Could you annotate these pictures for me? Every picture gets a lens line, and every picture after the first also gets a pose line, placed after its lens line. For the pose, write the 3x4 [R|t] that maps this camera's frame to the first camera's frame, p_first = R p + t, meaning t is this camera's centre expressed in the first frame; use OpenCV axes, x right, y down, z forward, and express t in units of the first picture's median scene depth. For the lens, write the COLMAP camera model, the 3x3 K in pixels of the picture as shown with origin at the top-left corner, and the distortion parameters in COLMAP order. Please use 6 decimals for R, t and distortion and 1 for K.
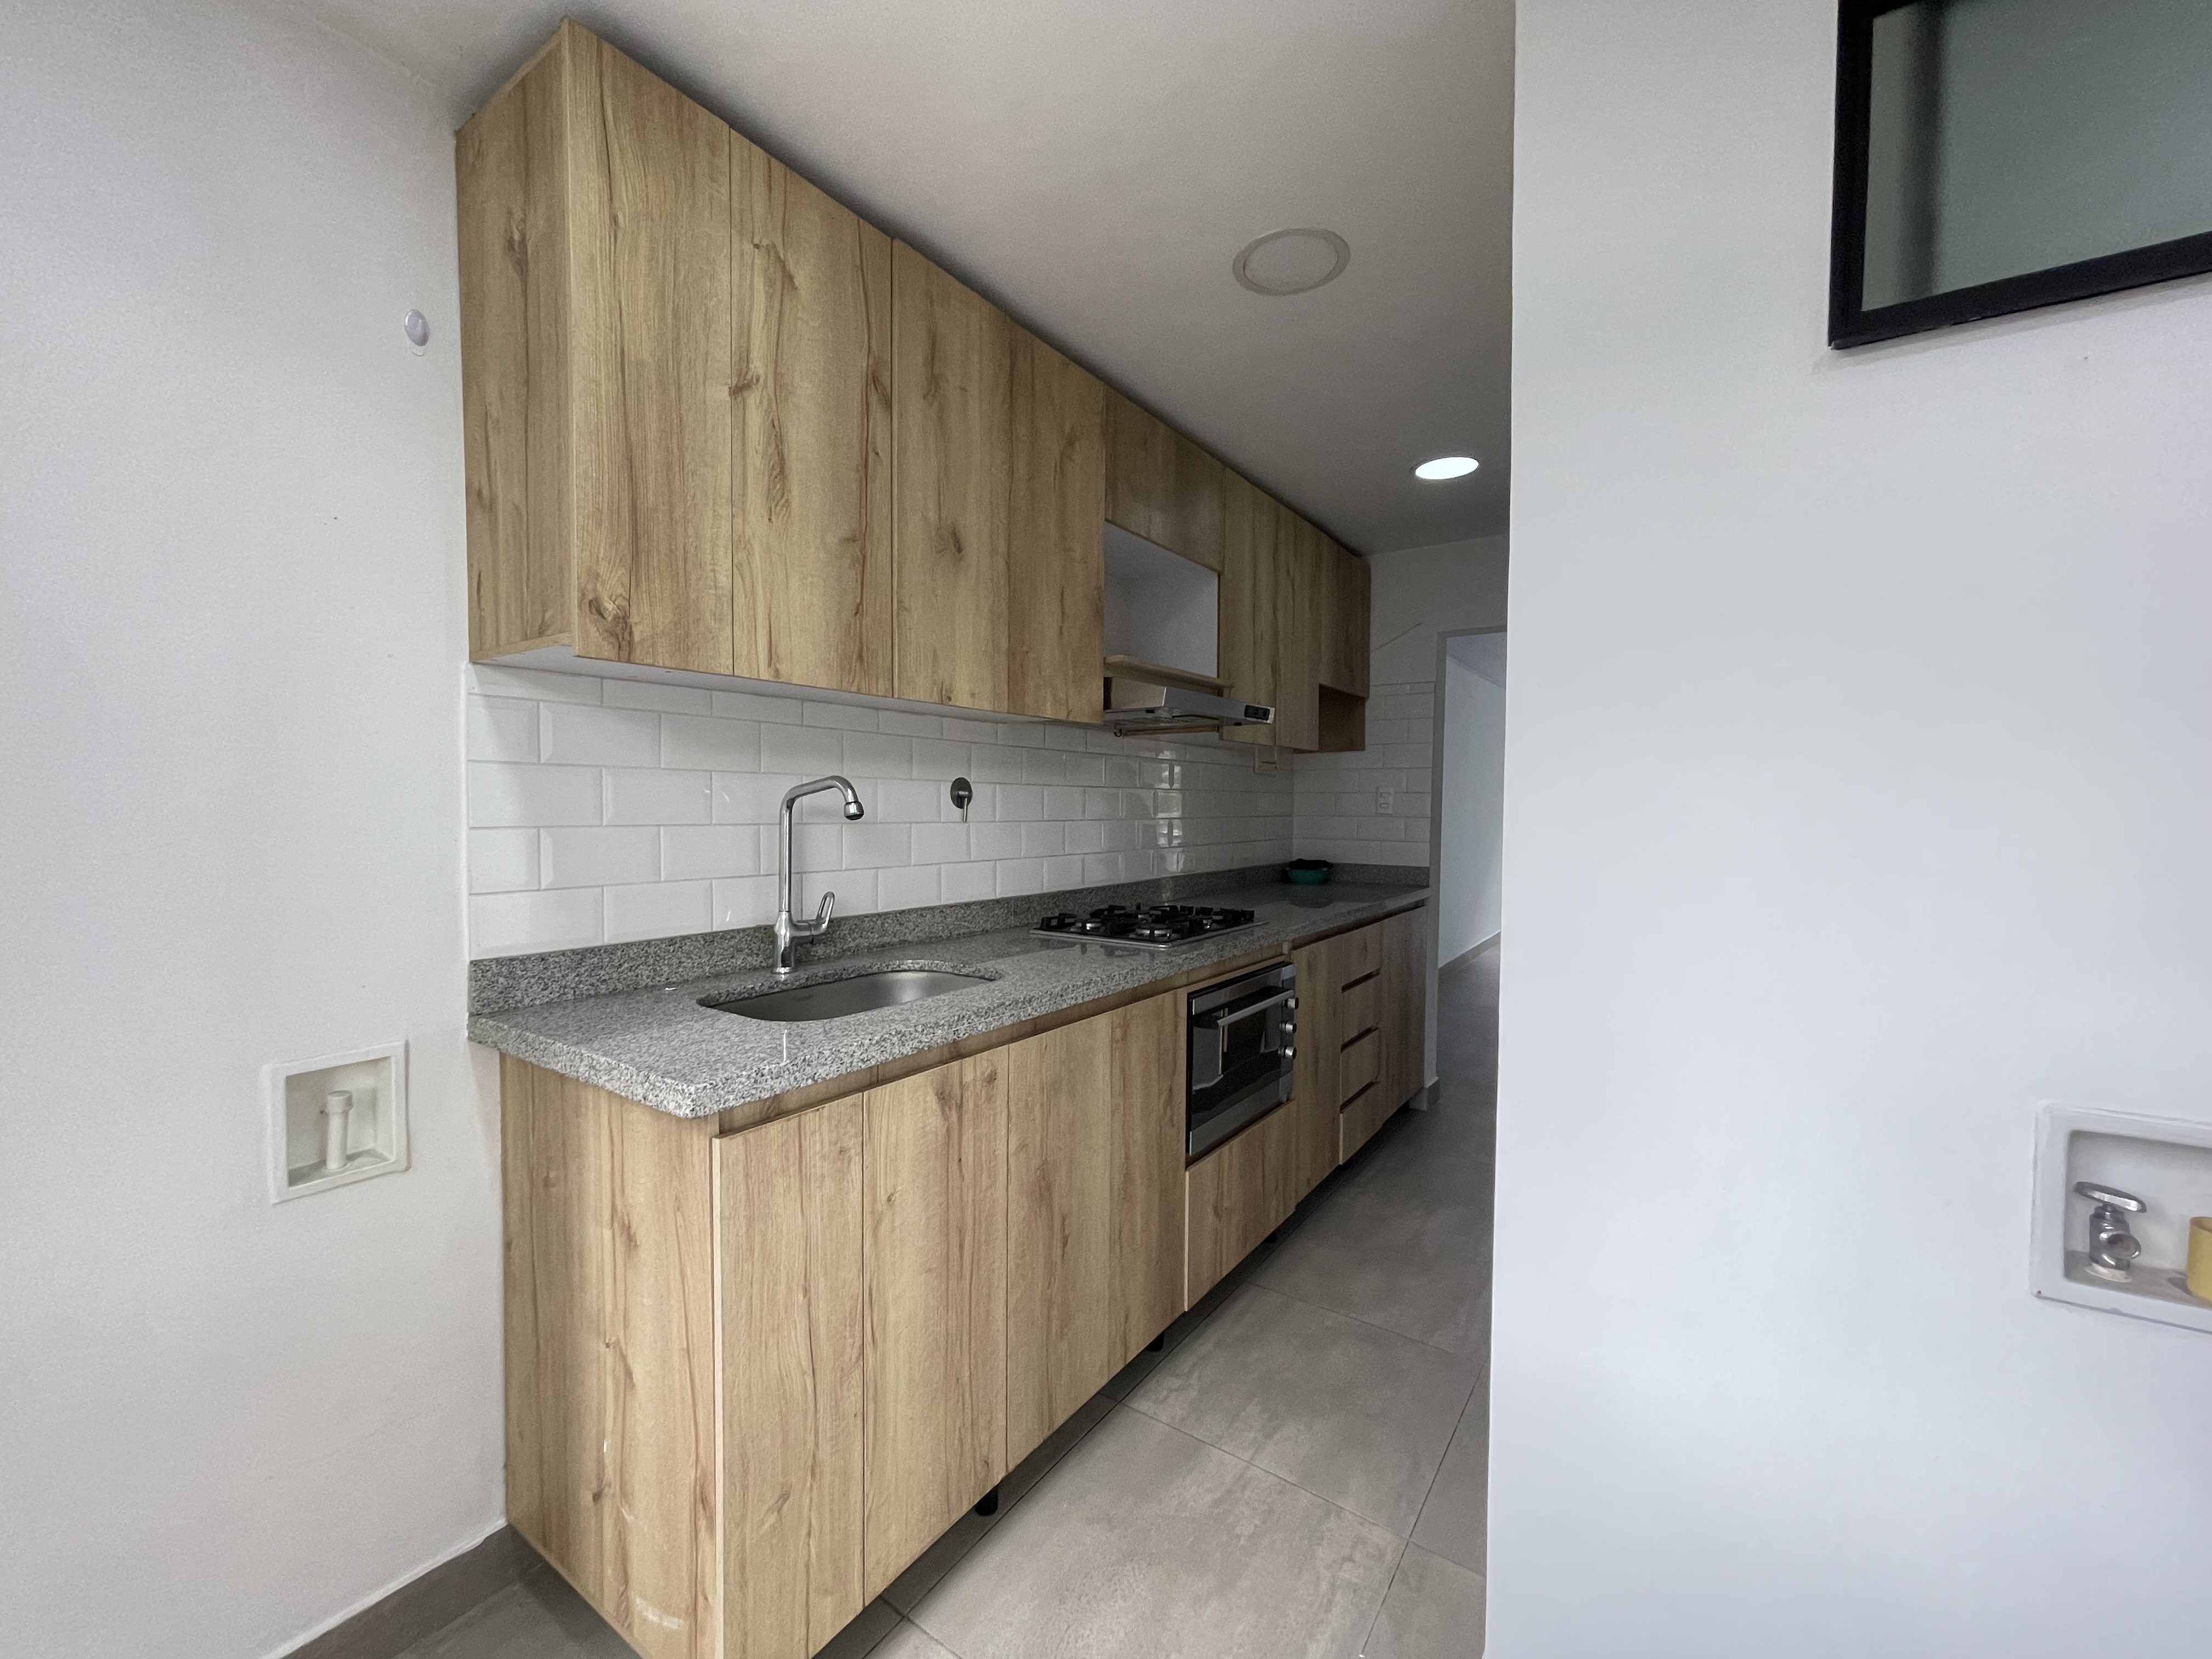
lens RADIAL K [[892.2, 0, 1098.1], [0, 892.2, 834.7], [0, 0, 1]] dist [-0.003143, 0.000506]
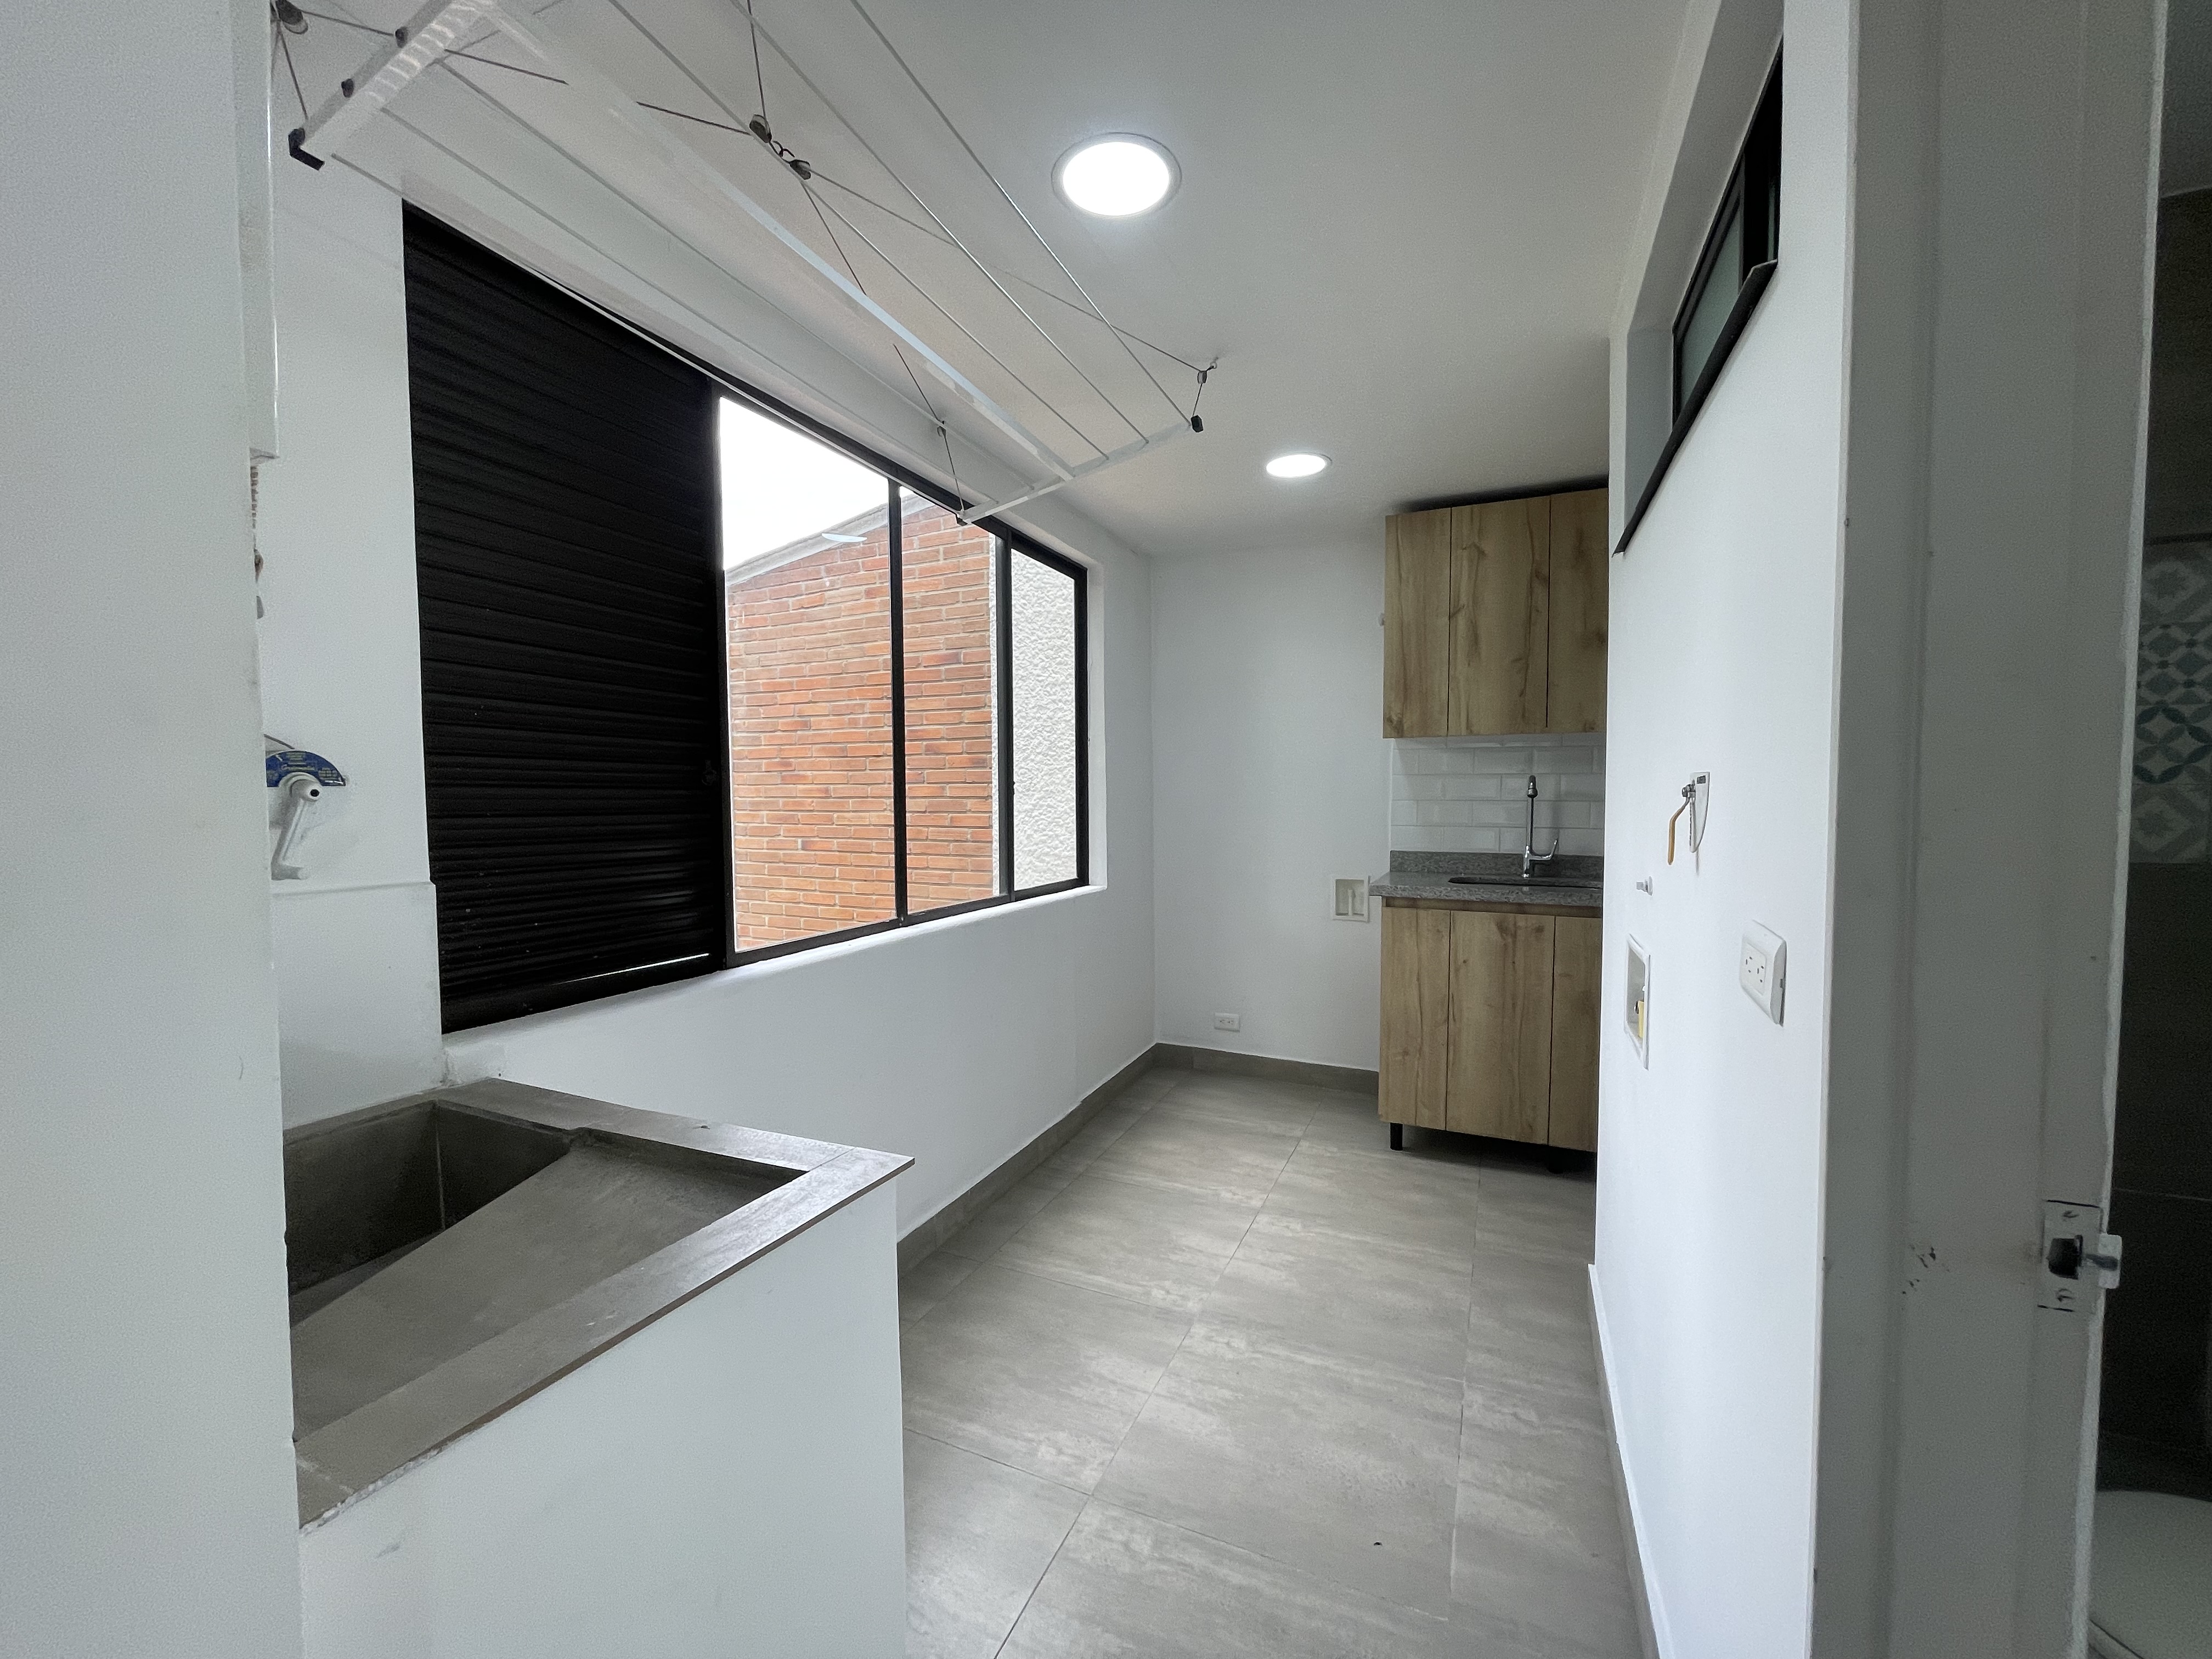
lens RADIAL K [[892.2, 0, 1083.6], [0, 892.2, 837.7], [0, 0, 1]] dist [-0.003143, 0.000506]
pose [[0.165731, 0.043206, -0.985224, 1.717343], [-0.032295, 0.998742, 0.038366, 0.031002], [0.985642, 0.025460, 0.166918, -0.332545]]
